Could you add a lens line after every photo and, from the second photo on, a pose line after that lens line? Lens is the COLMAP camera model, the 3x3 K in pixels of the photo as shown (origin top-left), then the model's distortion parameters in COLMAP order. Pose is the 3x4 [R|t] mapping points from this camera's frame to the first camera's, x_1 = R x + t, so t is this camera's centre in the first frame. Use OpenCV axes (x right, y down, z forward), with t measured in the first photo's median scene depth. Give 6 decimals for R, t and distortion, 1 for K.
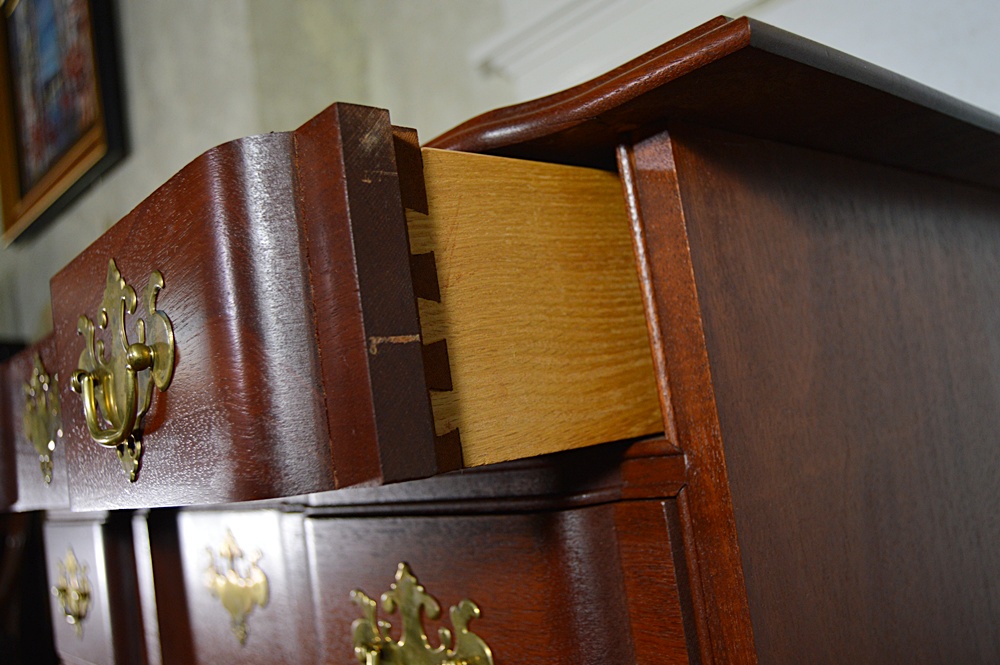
lens RADIAL K [[867.6, 0, 501.0], [0, 867.6, 328.4], [0, 0, 1]] dist [-0.079974, 0.015429]
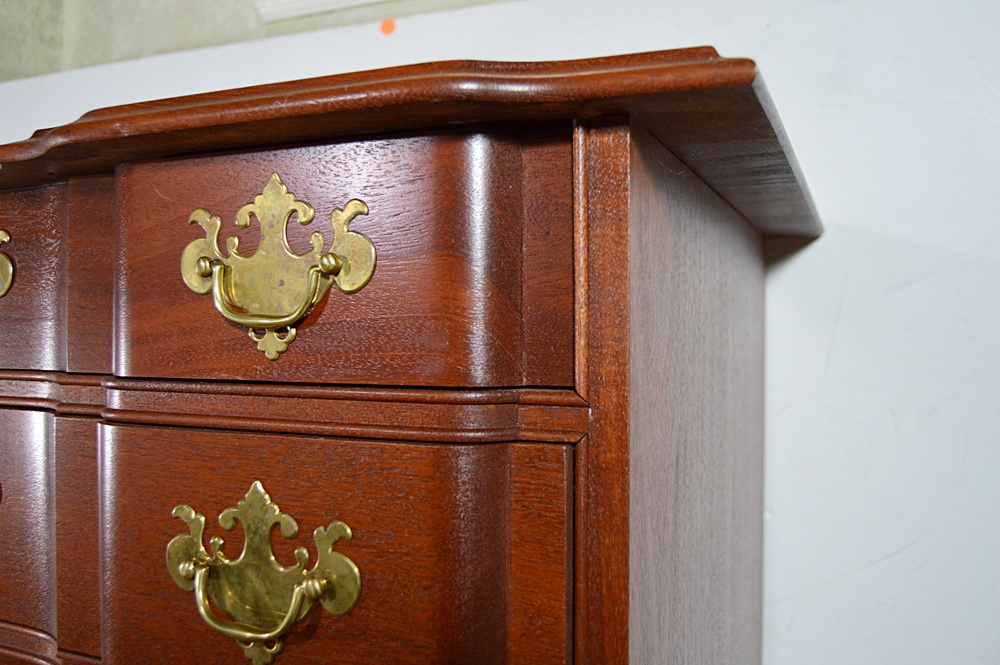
lens RADIAL K [[867.6, 0, 504.4], [0, 867.6, 319.9], [0, 0, 1]] dist [-0.079974, 0.015429]
pose [[0.885758, 0.149655, 0.439358, -0.397775], [-0.178804, 0.983556, 0.025453, 0.020922], [-0.428324, -0.101104, 0.897951, 0.023127]]
